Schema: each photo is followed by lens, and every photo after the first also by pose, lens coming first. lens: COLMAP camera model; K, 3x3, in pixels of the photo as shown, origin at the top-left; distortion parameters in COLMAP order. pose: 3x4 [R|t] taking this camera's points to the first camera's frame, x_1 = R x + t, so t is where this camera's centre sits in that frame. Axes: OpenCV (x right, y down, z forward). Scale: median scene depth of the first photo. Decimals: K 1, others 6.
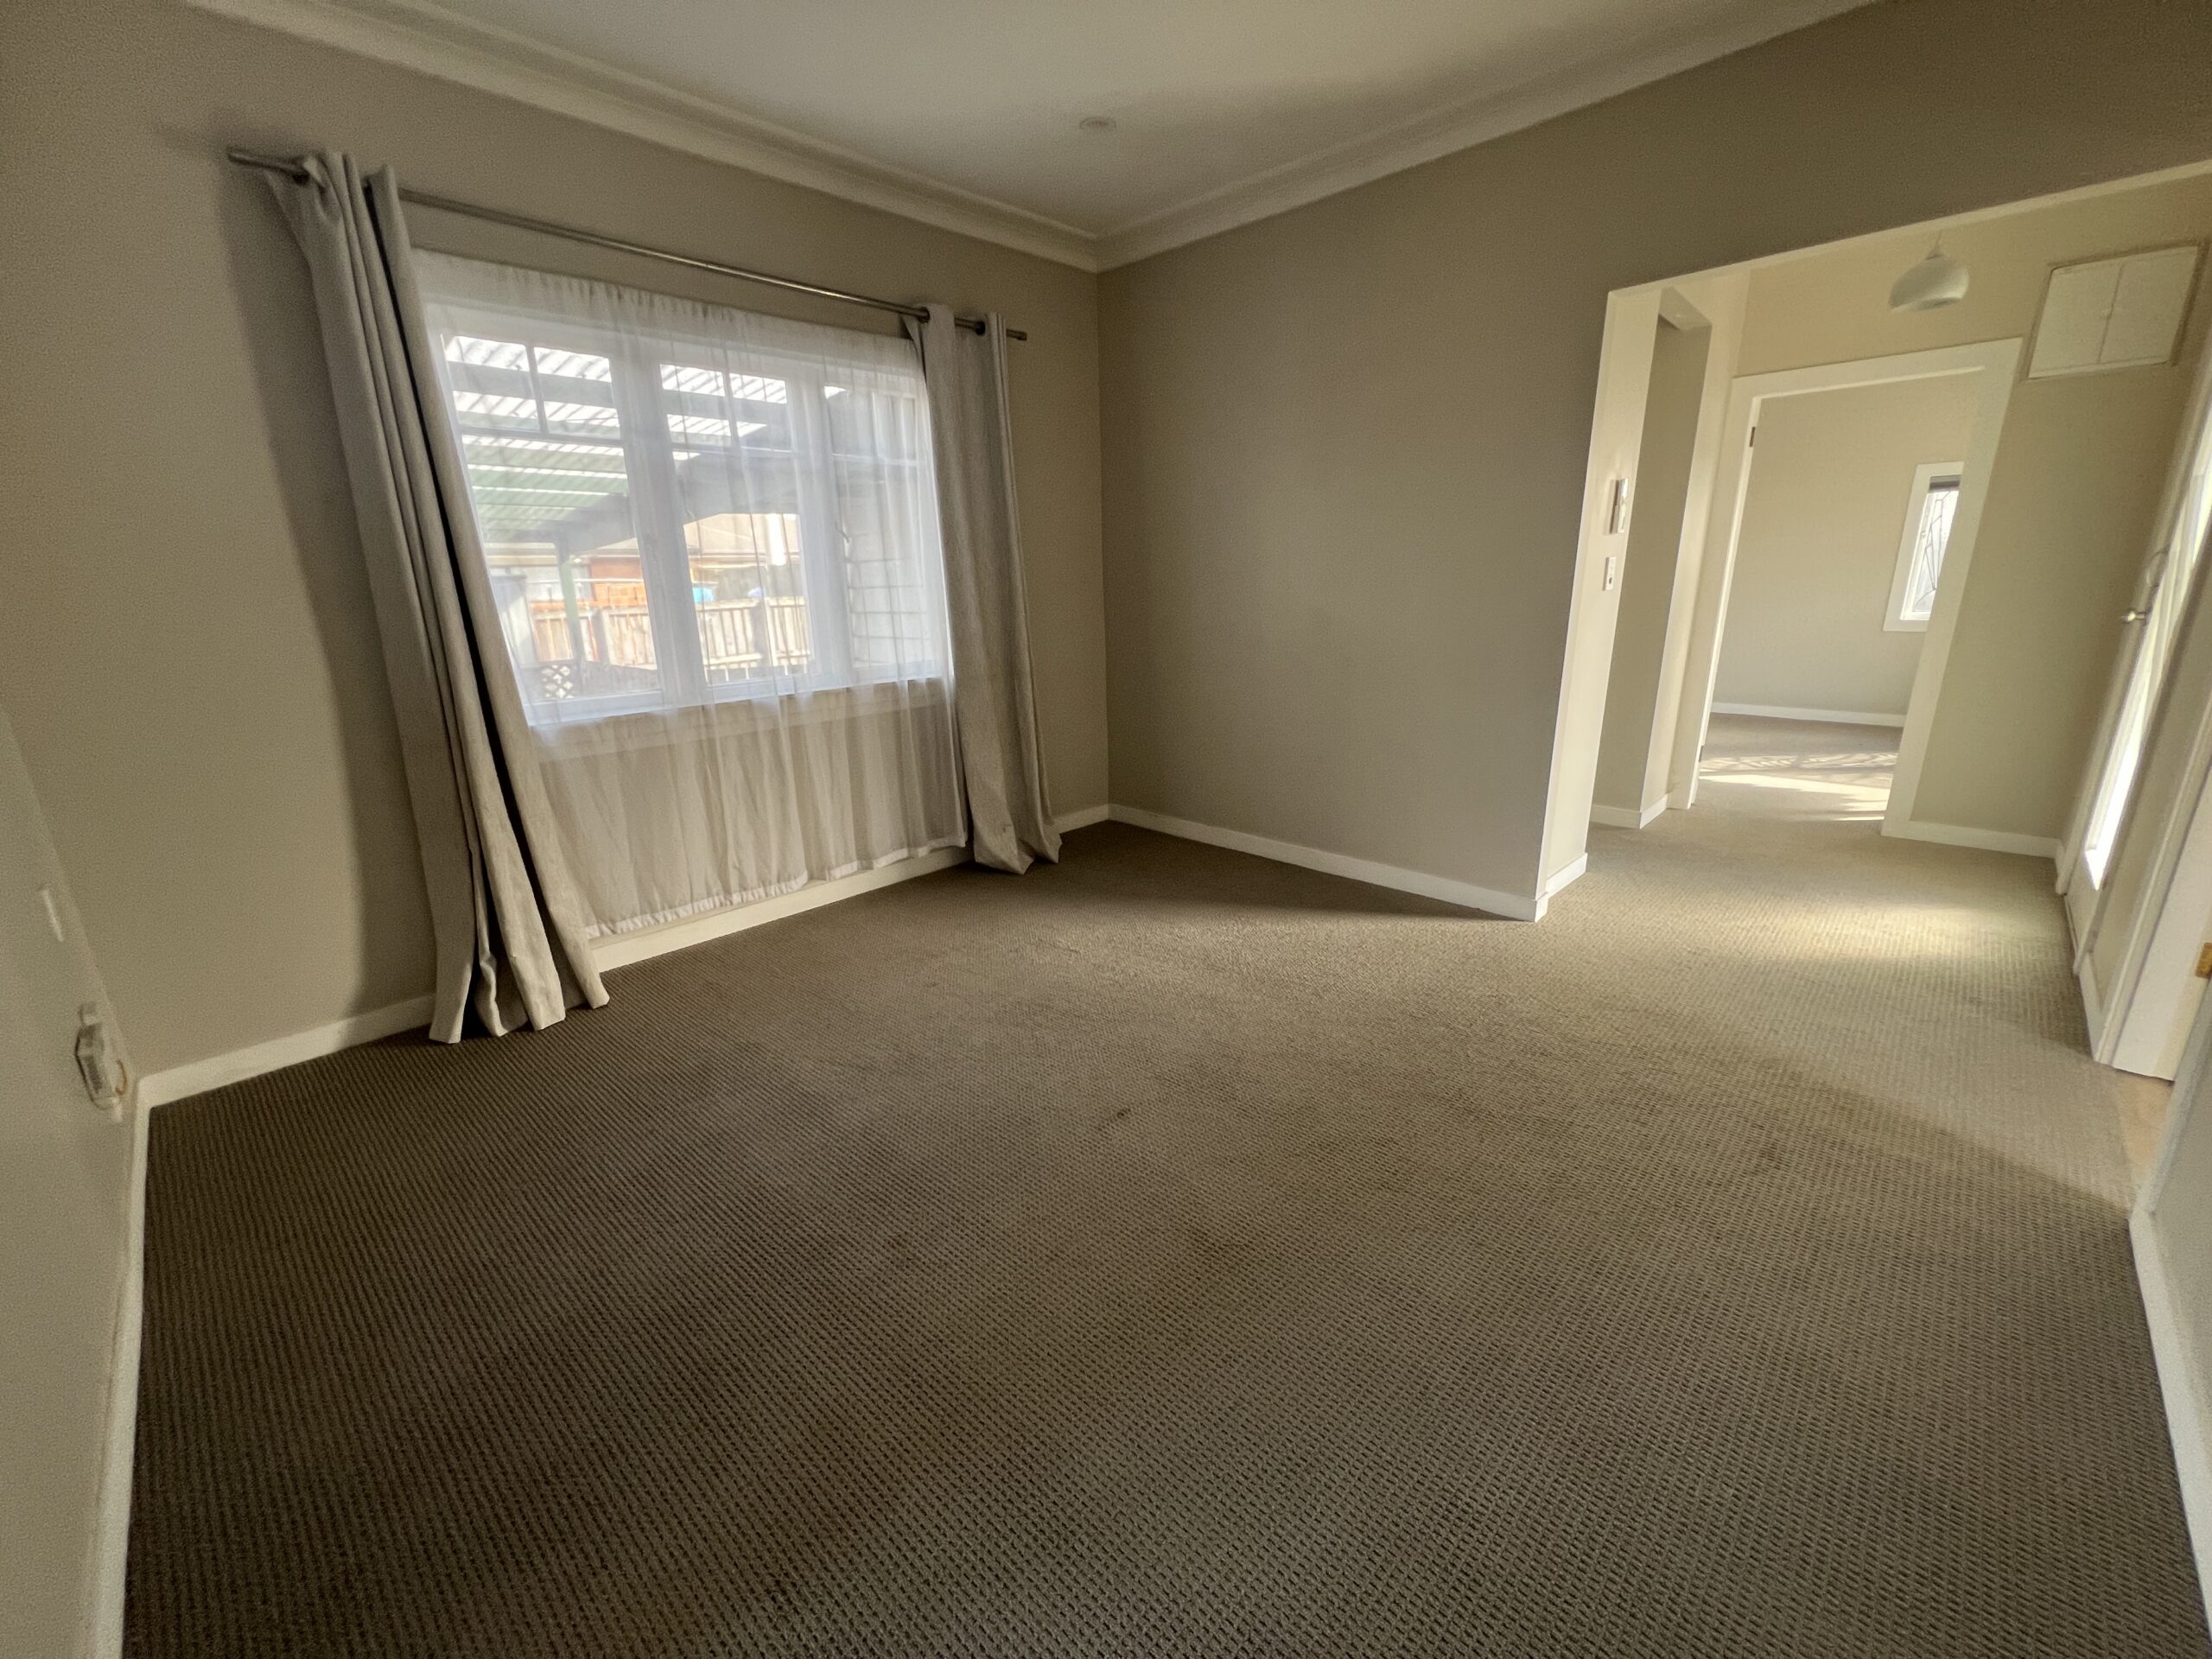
lens RADIAL K [[886.2, 0, 1101.7], [0, 886.2, 828.1], [0, 0, 1]] dist [0.003136, -0.000004]
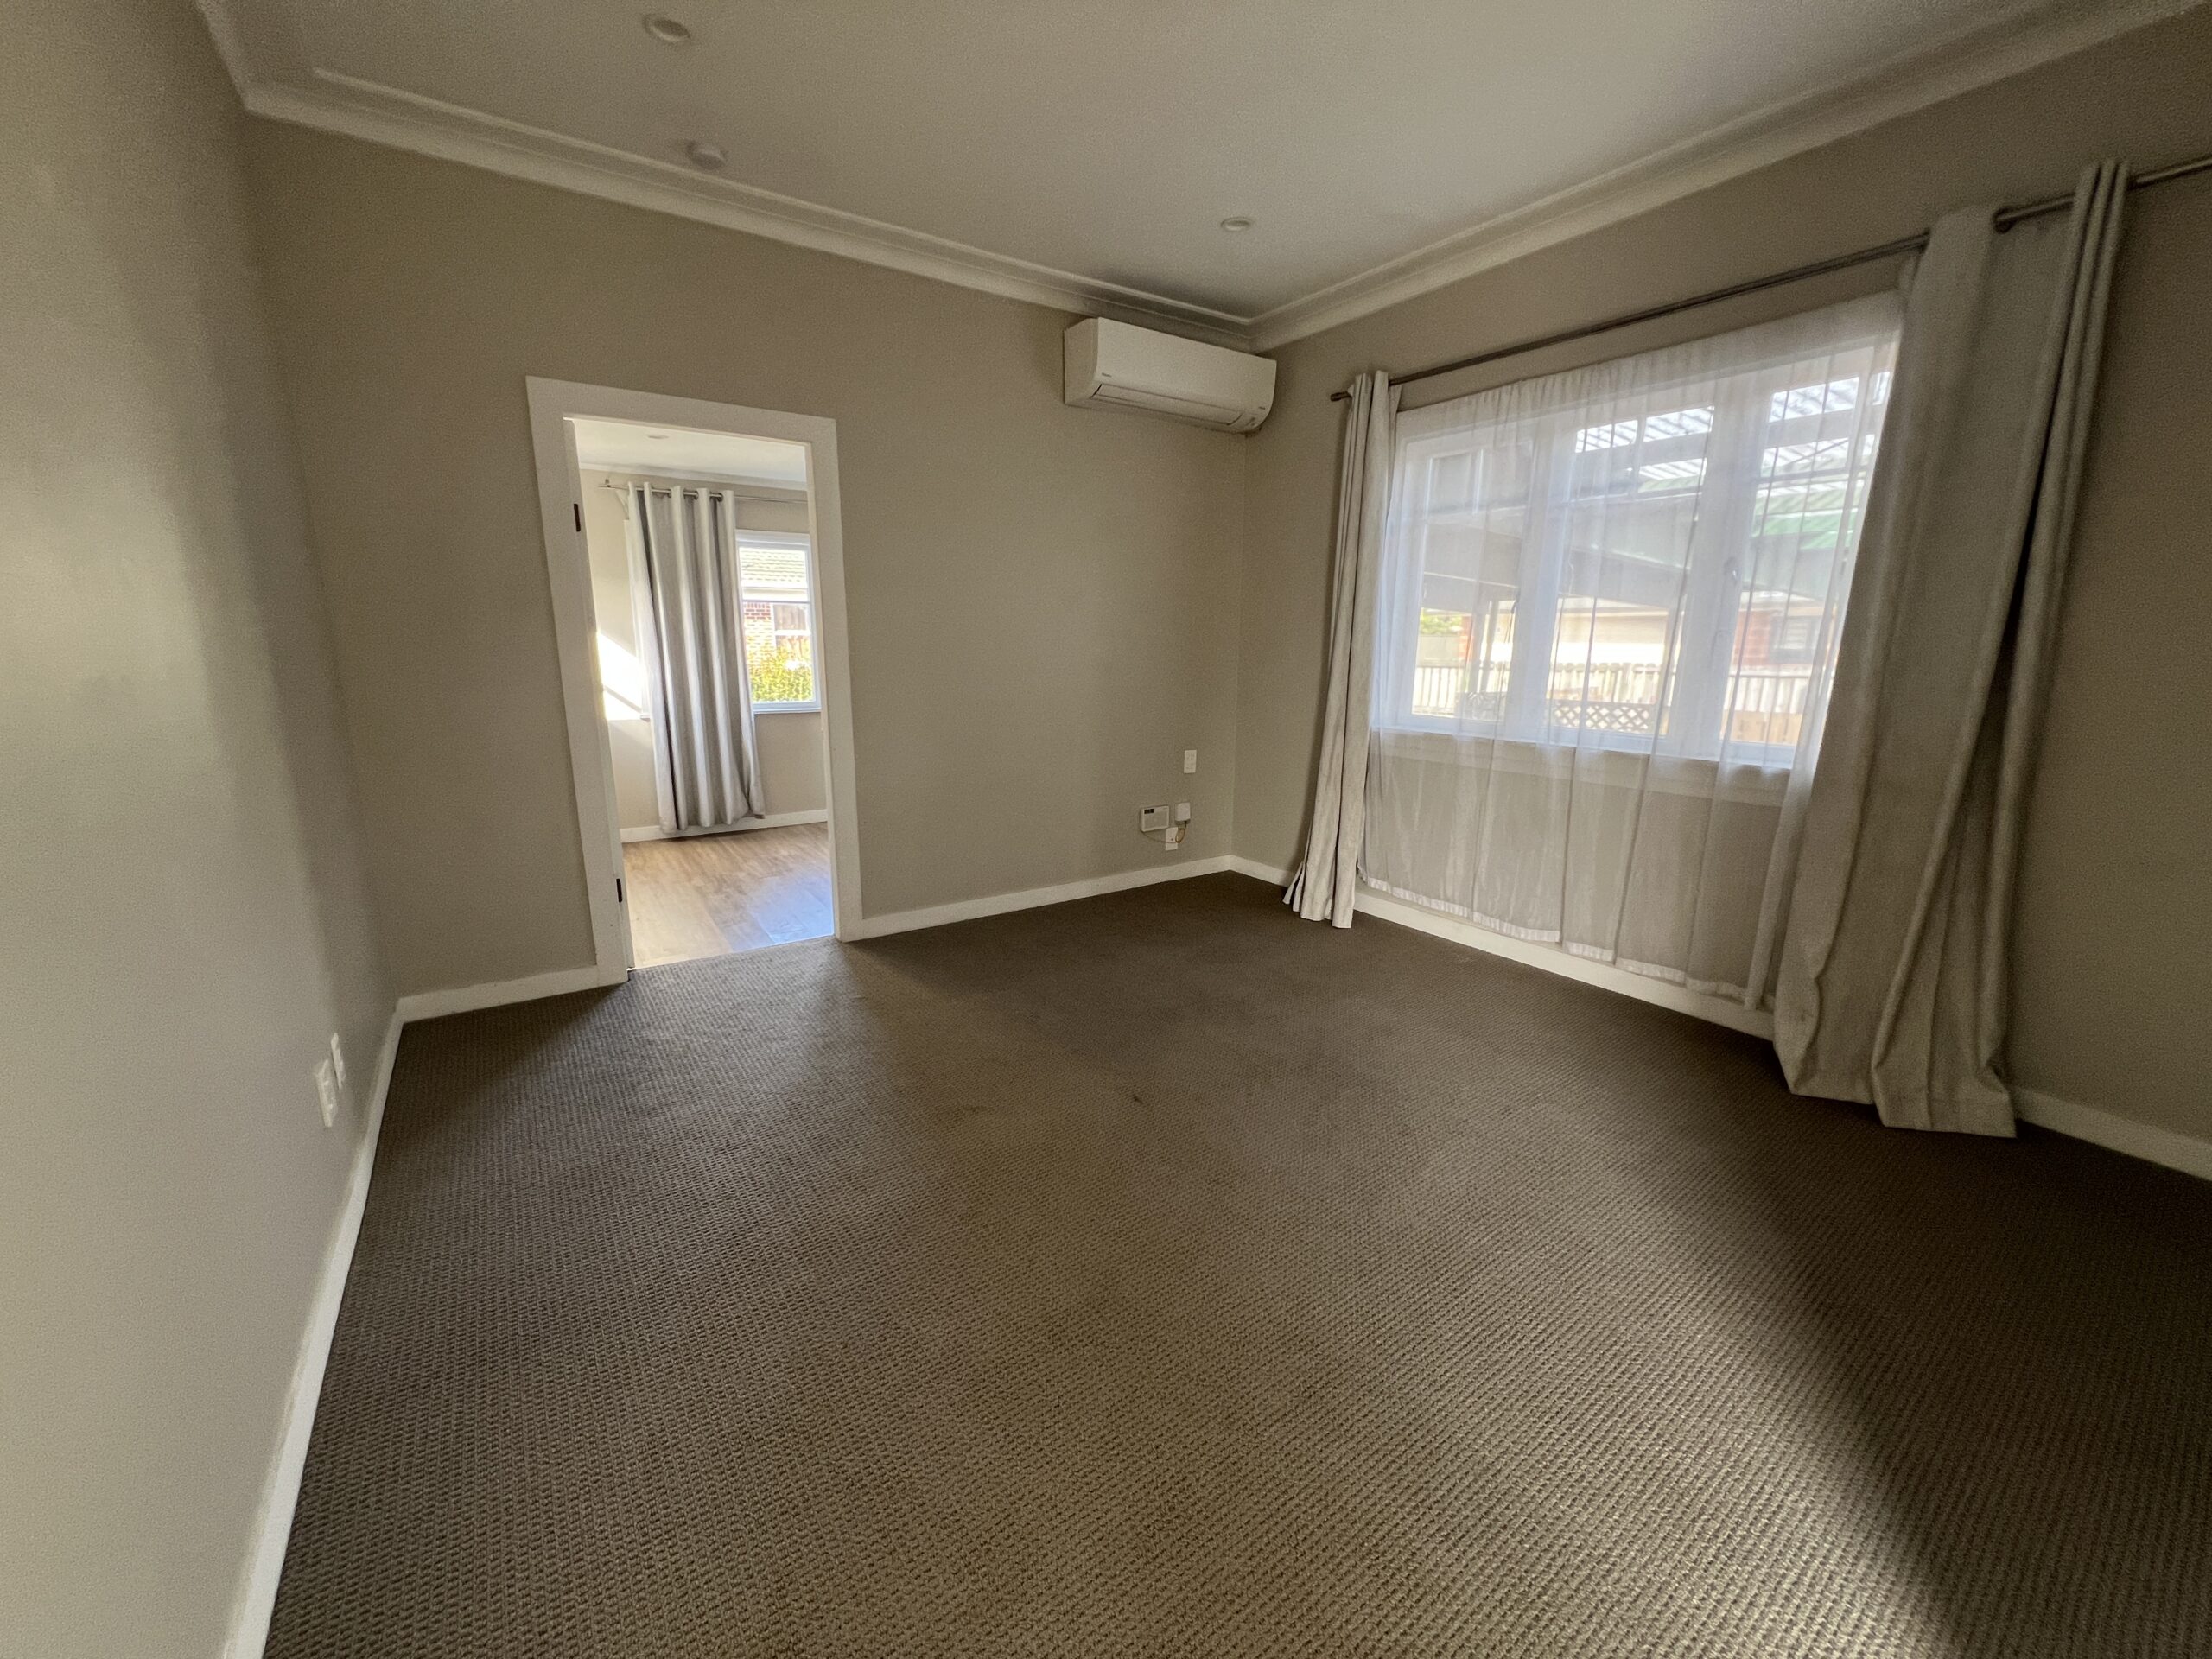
lens RADIAL K [[886.2, 0, 1105.1], [0, 886.2, 828.5], [0, 0, 1]] dist [0.003136, -0.000004]
pose [[-0.193963, 0.234337, -0.952609, 0.662044], [-0.268868, 0.921170, 0.281348, -0.197324], [0.943445, 0.310697, -0.115668, 0.640026]]
